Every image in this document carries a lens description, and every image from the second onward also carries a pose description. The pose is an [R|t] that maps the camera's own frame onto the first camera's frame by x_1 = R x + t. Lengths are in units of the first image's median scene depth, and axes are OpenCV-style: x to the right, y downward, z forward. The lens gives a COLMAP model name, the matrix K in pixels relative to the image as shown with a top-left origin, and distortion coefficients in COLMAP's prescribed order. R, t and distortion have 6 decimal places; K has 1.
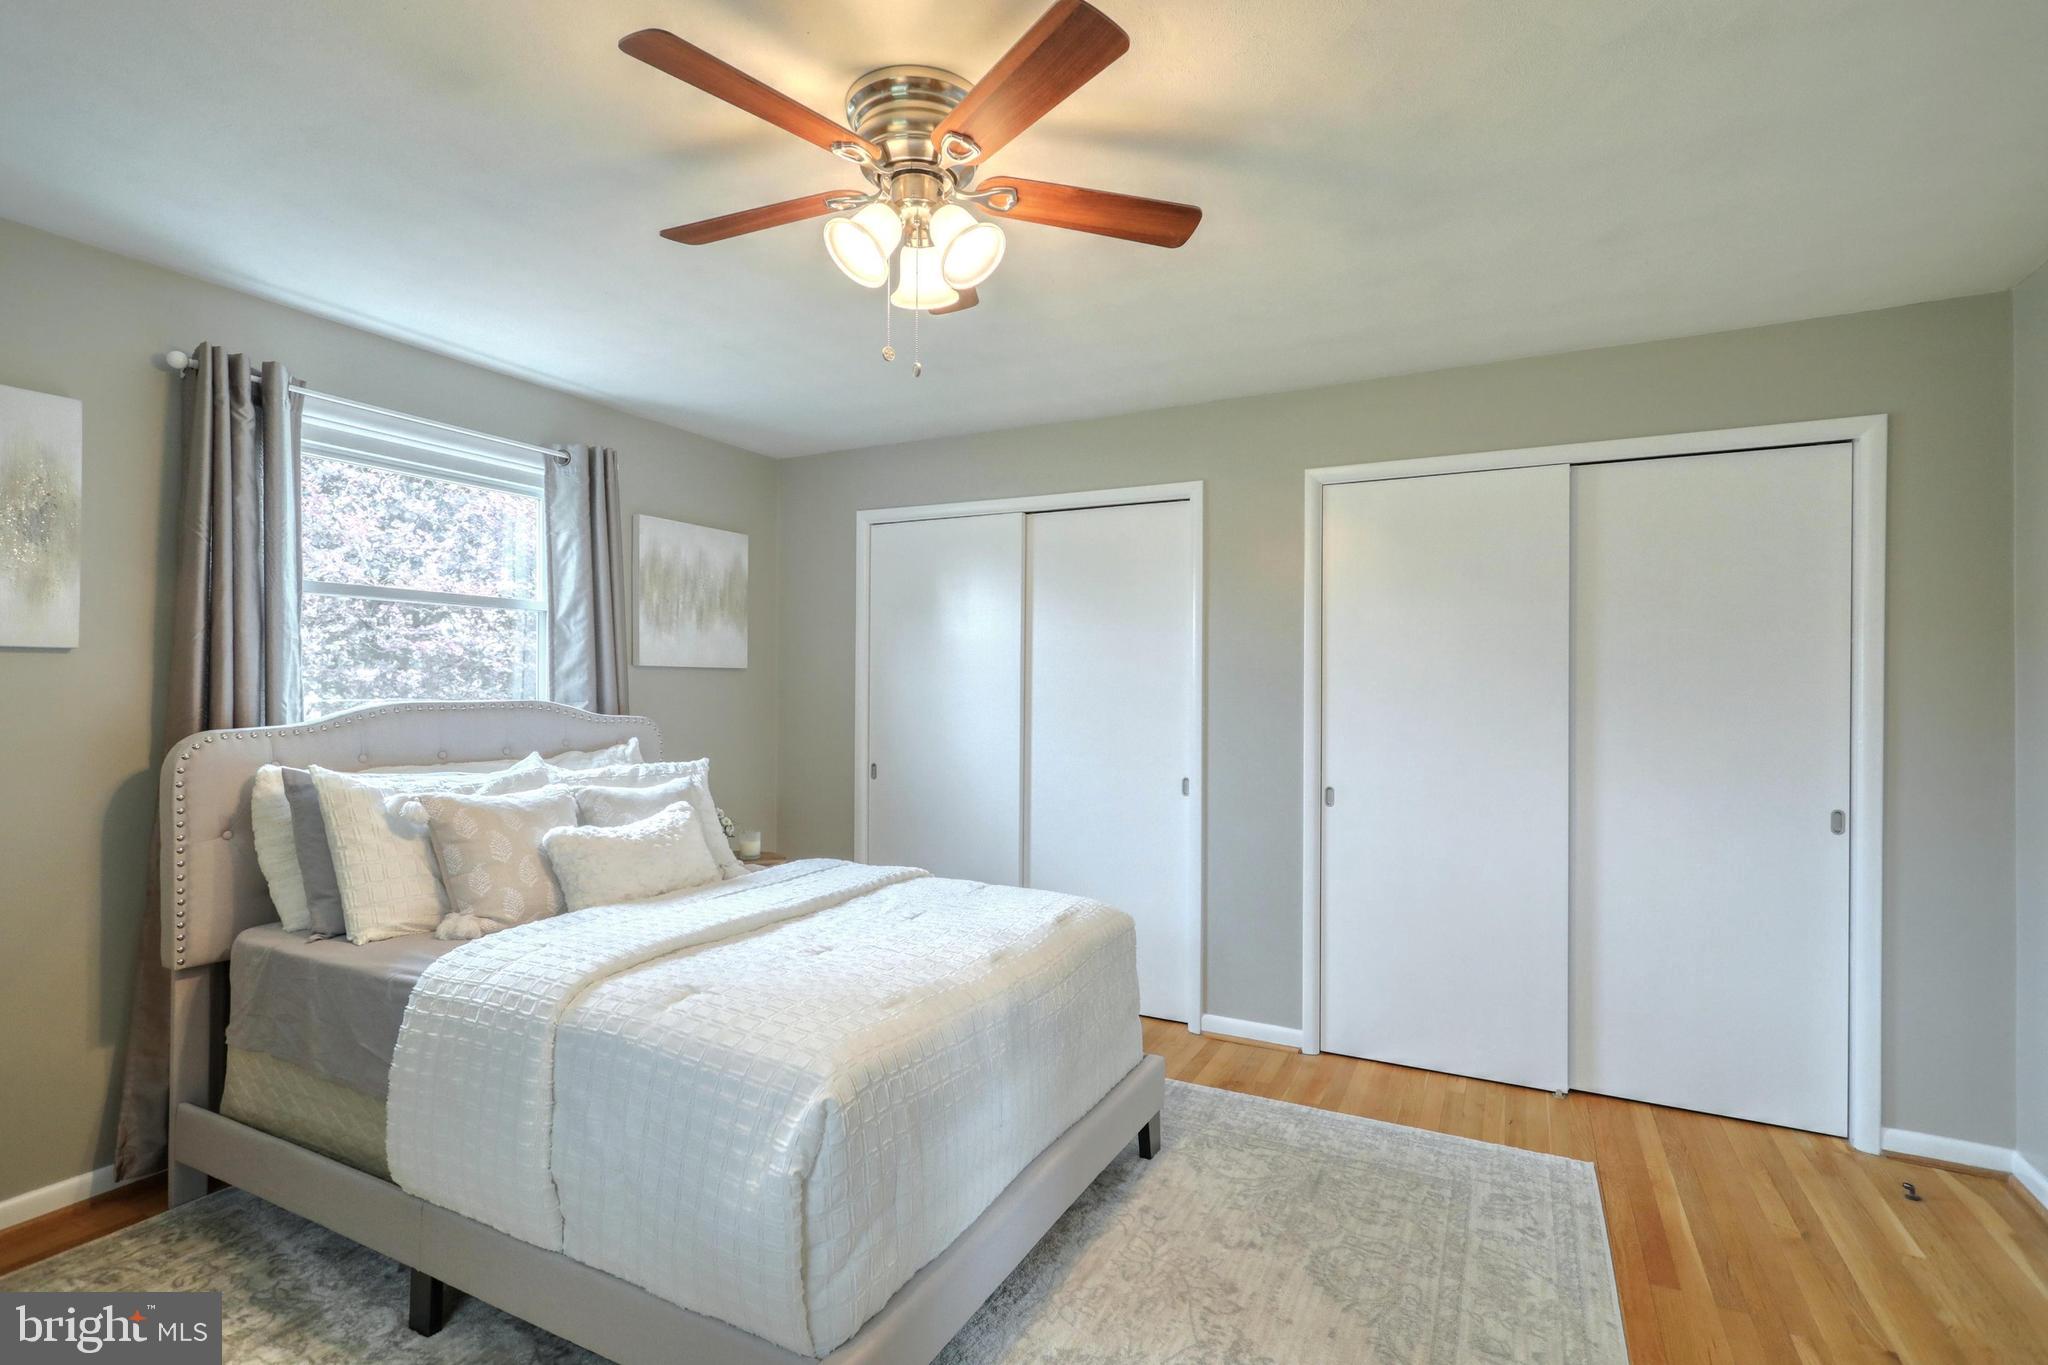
lens RADIAL K [[977.8, 0, 1024.5], [0, 977.8, 688.3], [0, 0, 1]] dist [0.005991, 0.000006]
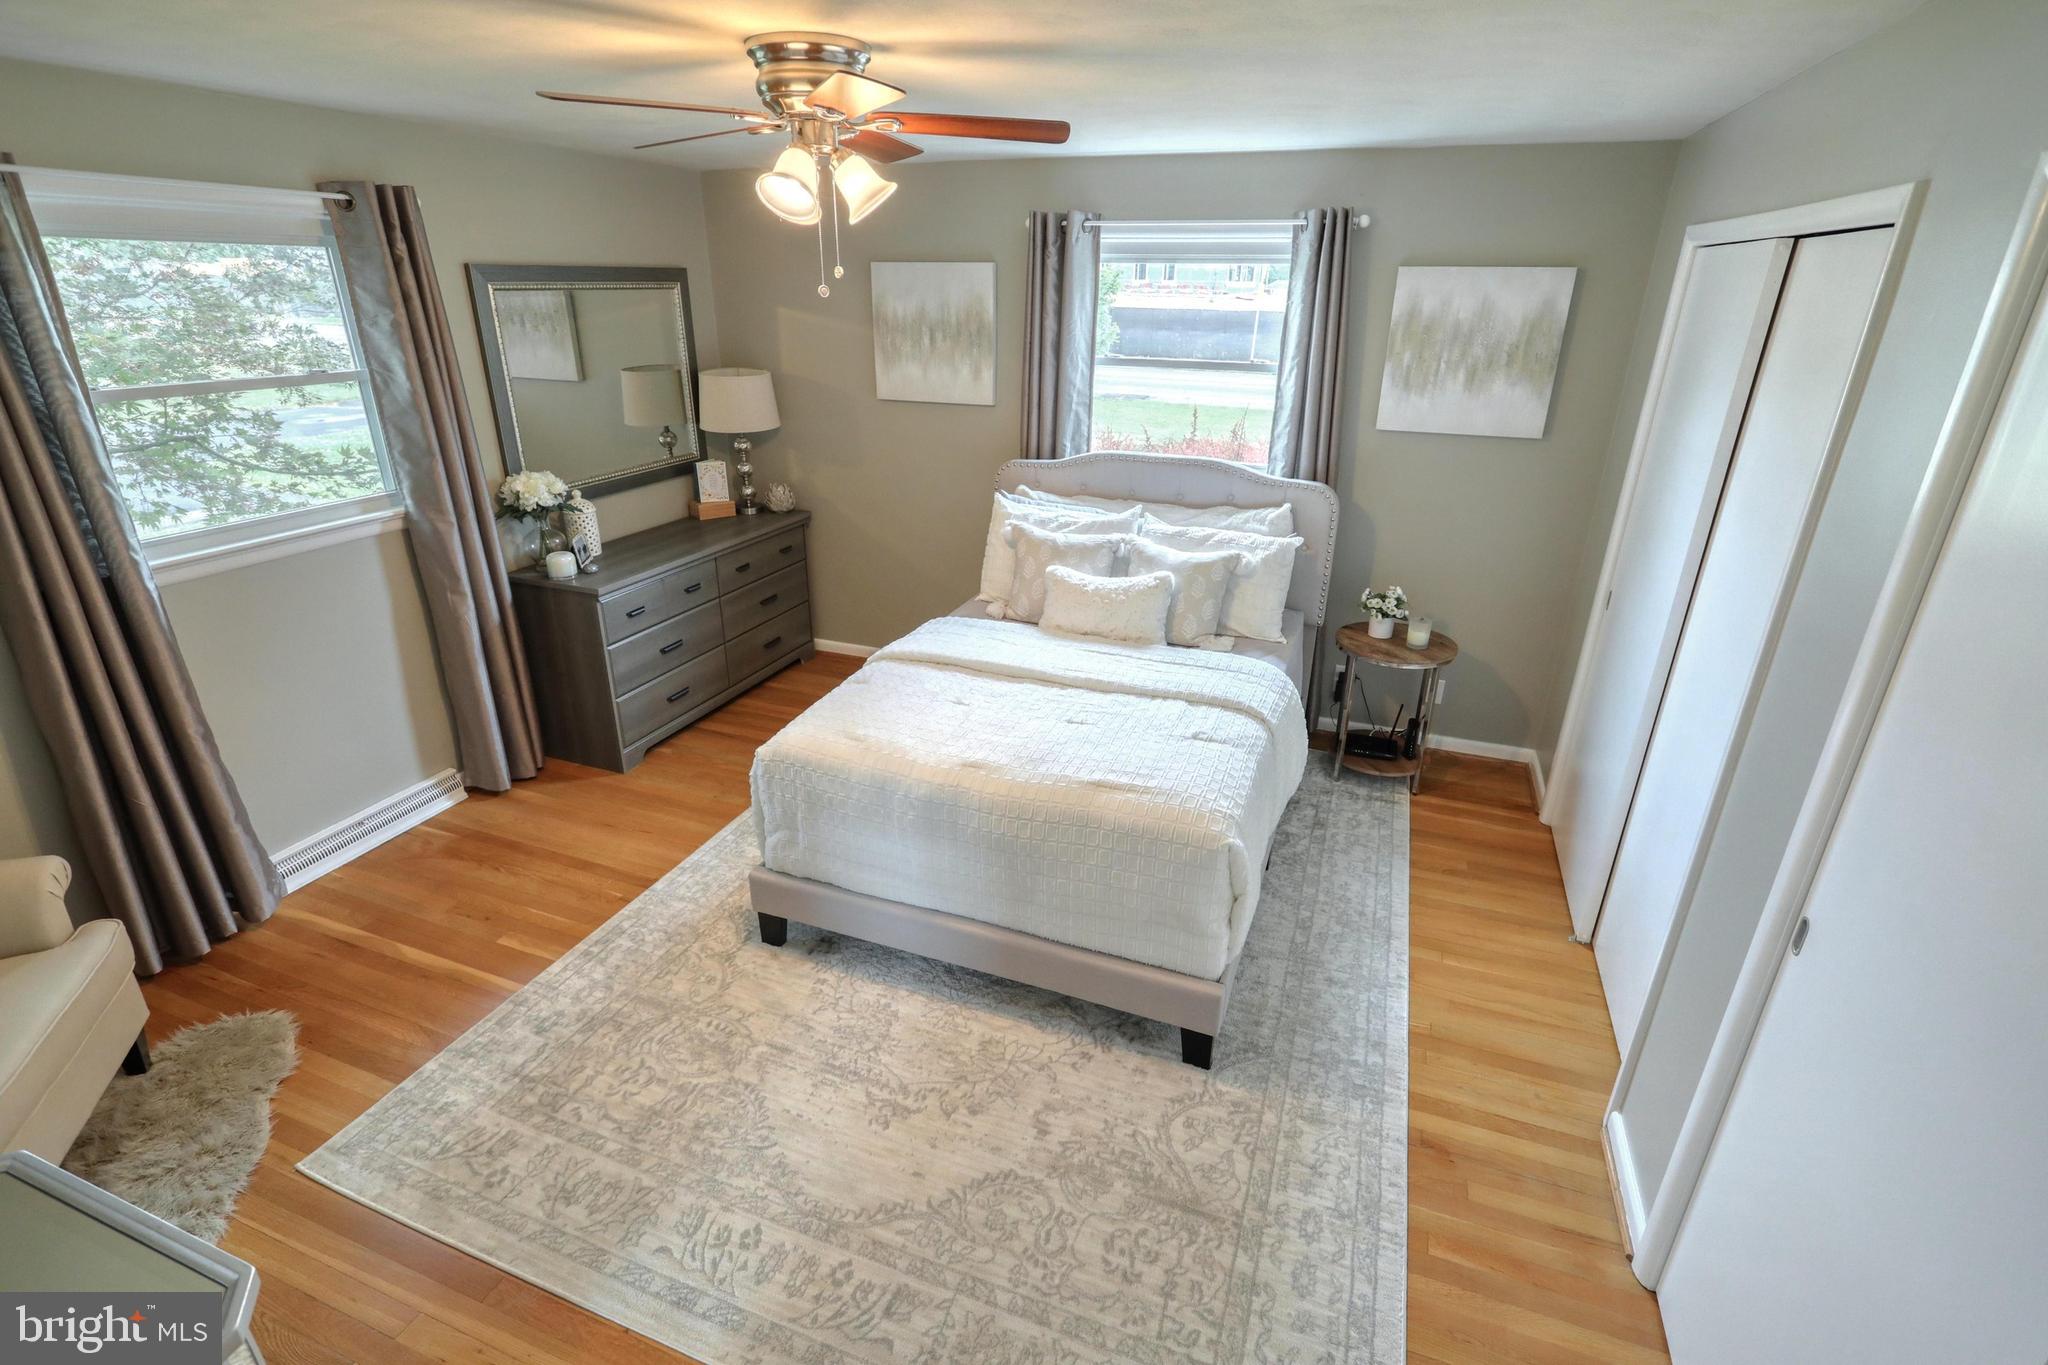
lens RADIAL K [[977.8, 0, 1024.7], [0, 977.8, 685.3], [0, 0, 1]] dist [0.005991, 0.000006]
pose [[0.104214, 0.380373, -0.918943, 0.661787], [-0.011355, 0.924369, 0.381331, -0.177421], [0.994490, -0.029306, 0.100651, 0.583487]]
